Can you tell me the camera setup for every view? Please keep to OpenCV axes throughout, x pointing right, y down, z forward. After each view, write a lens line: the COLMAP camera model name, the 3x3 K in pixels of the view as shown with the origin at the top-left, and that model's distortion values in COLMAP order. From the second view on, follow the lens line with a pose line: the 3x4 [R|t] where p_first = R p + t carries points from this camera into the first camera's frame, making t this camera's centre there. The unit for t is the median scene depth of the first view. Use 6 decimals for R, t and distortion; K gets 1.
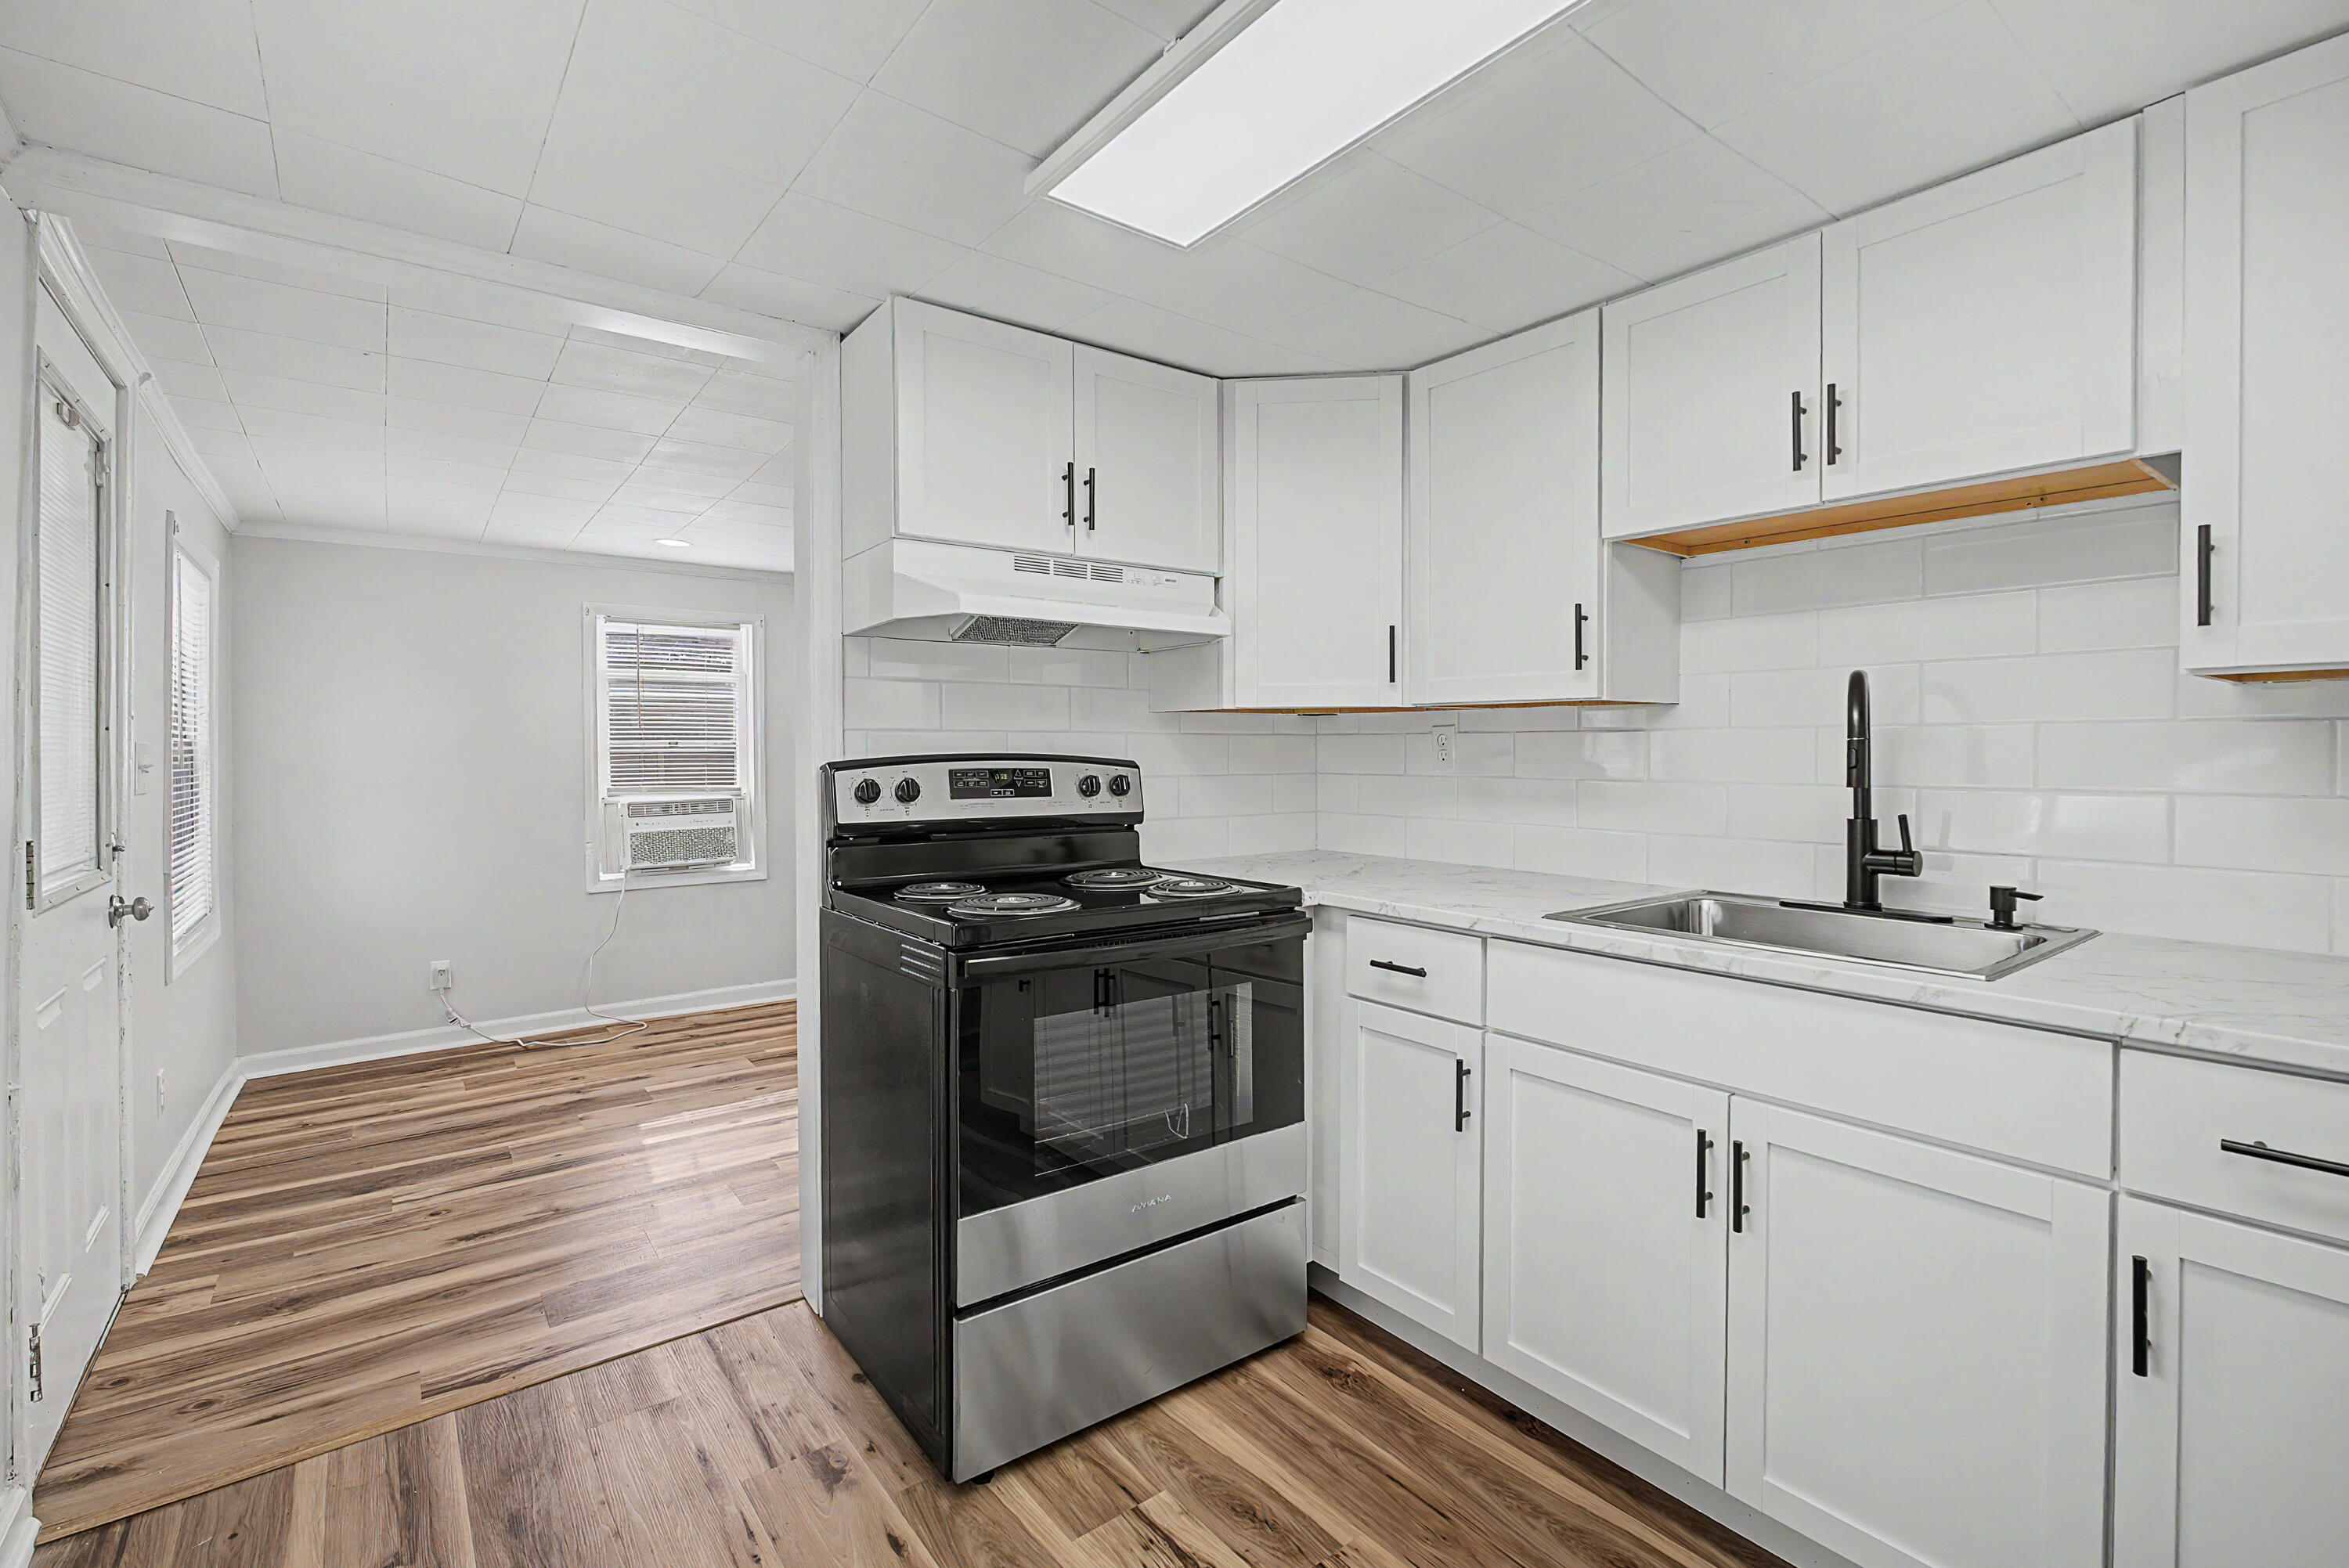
lens RADIAL K [[1049.9, 0, 1174.5], [0, 1049.9, 784.0], [0, 0, 1]] dist [-0.017141, 0.000045]
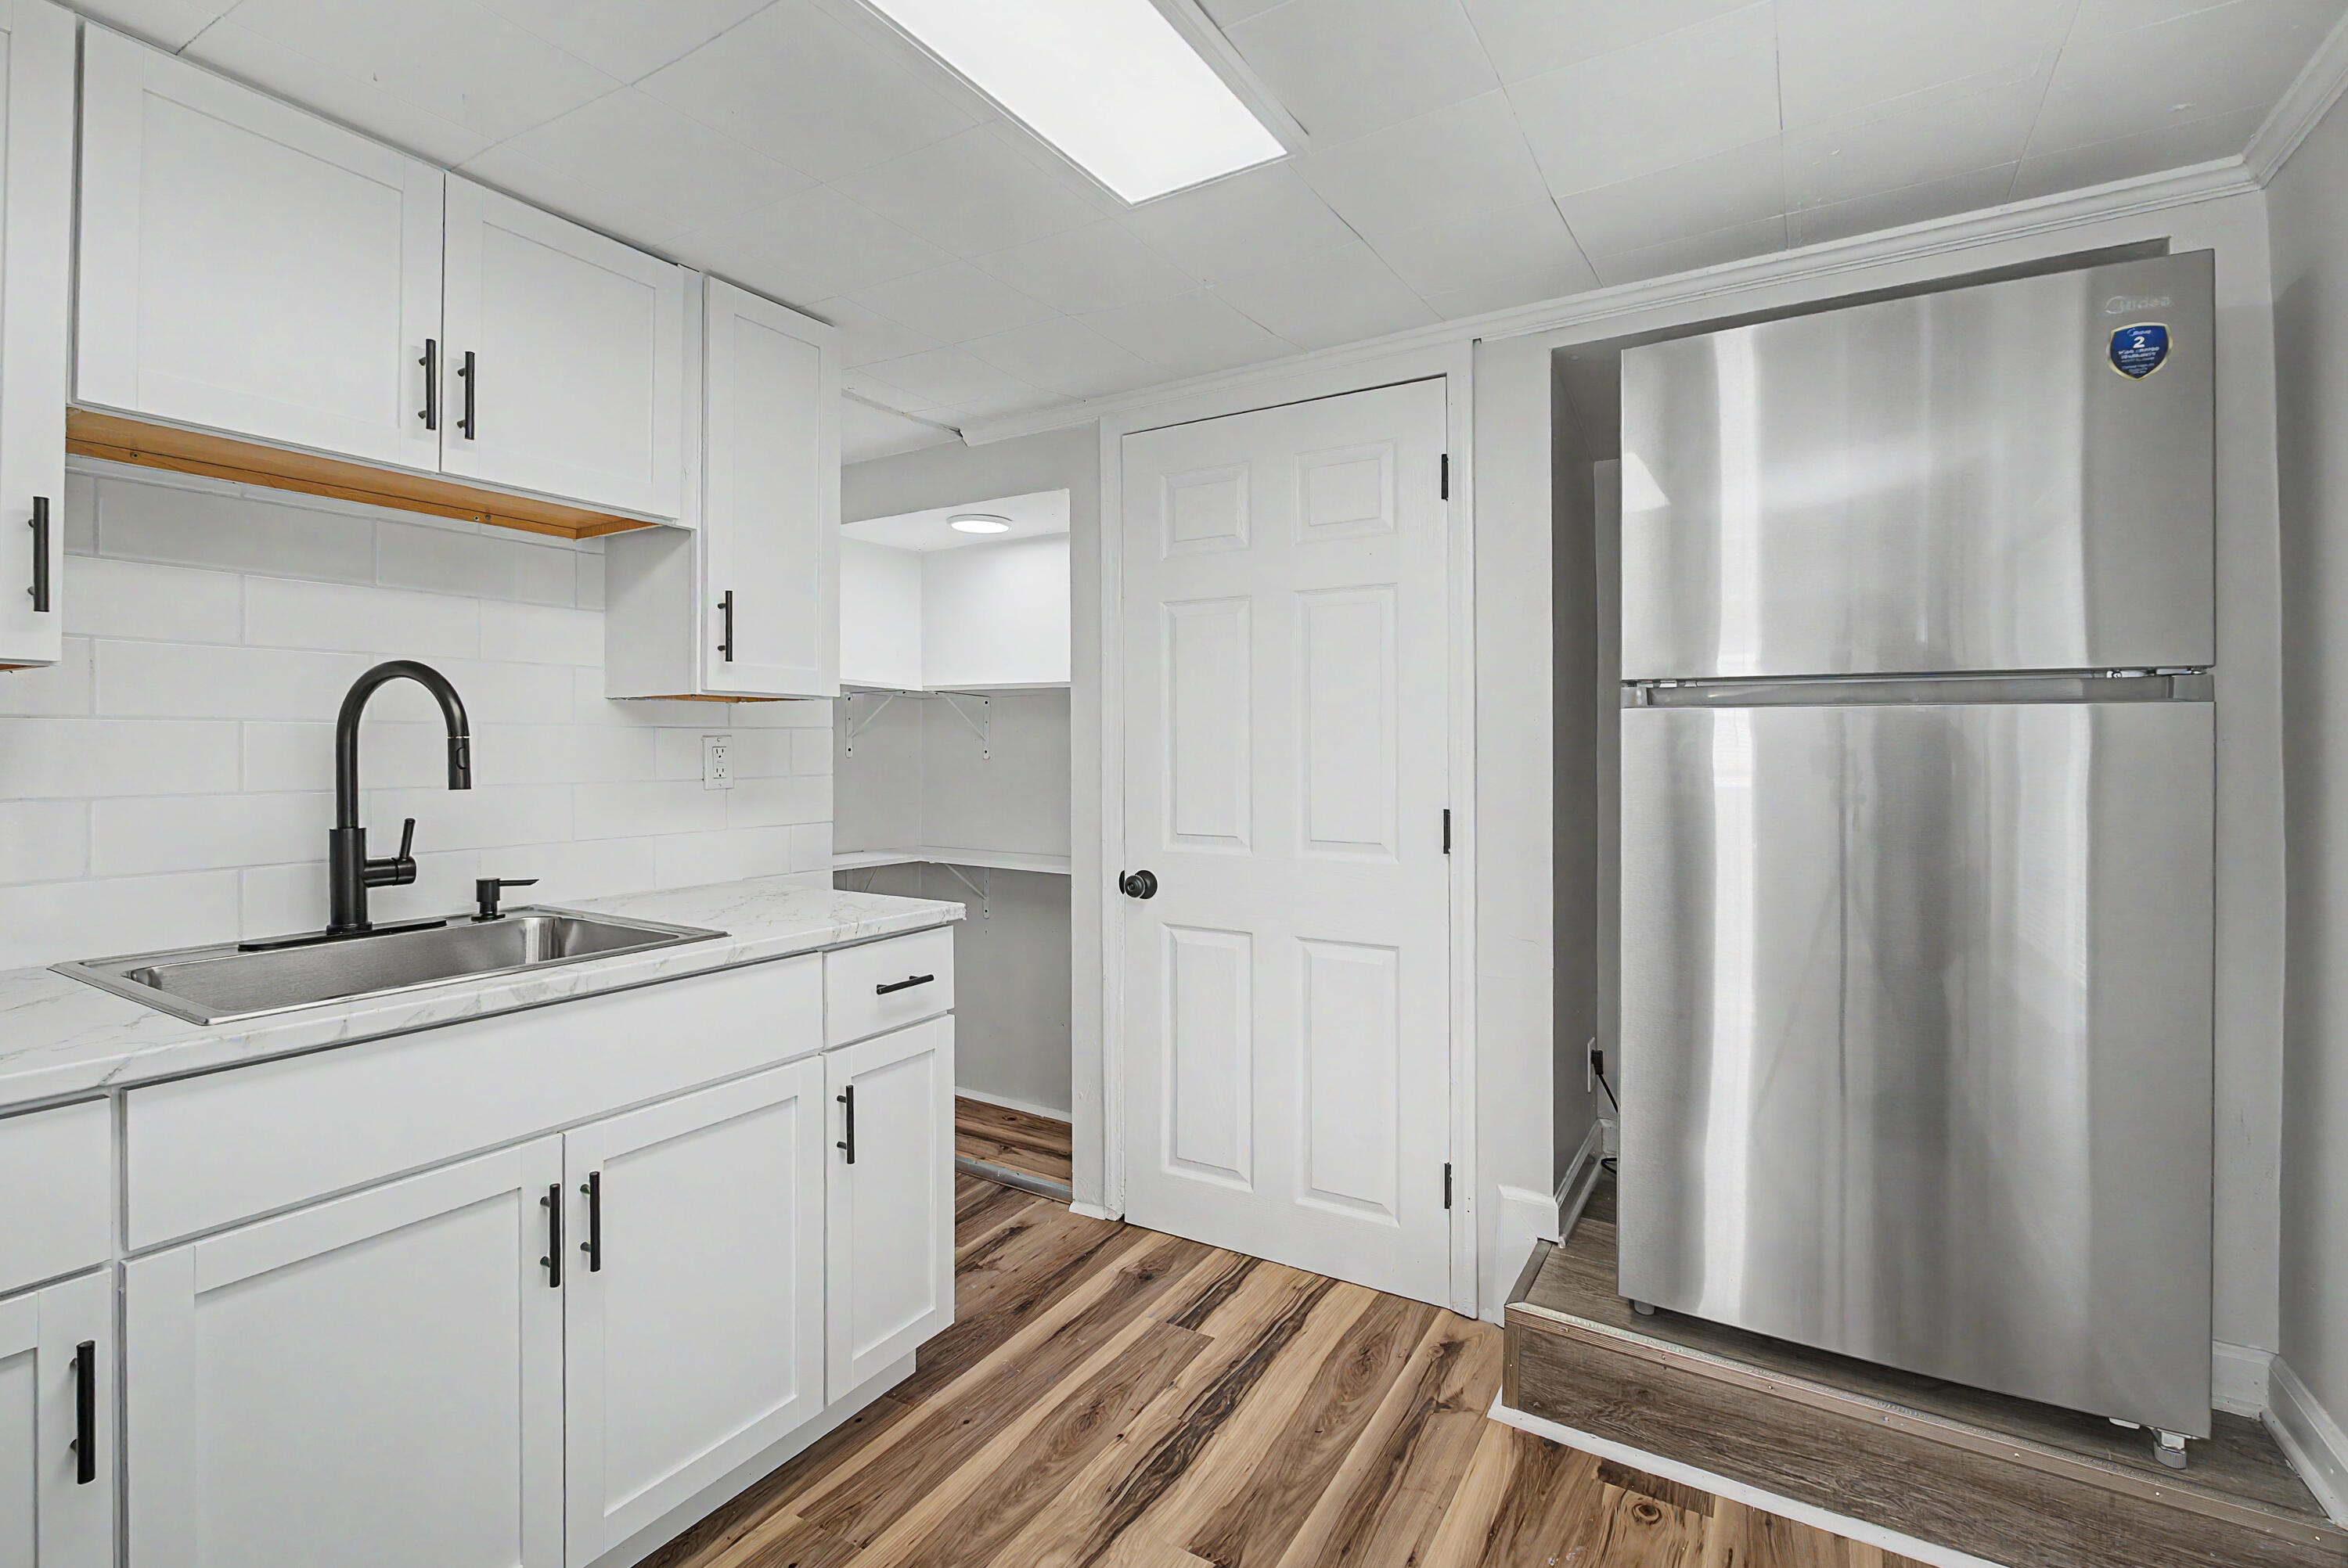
lens RADIAL K [[1046.3, 0, 1201.3], [0, 1046.3, 749.7], [0, 0, 1]] dist [-0.001553, -0.000208]
pose [[-0.377063, -0.002773, 0.926184, -0.371713], [0.028389, 0.999491, 0.014550, -0.021679], [-0.925753, 0.031779, -0.376792, 0.597953]]
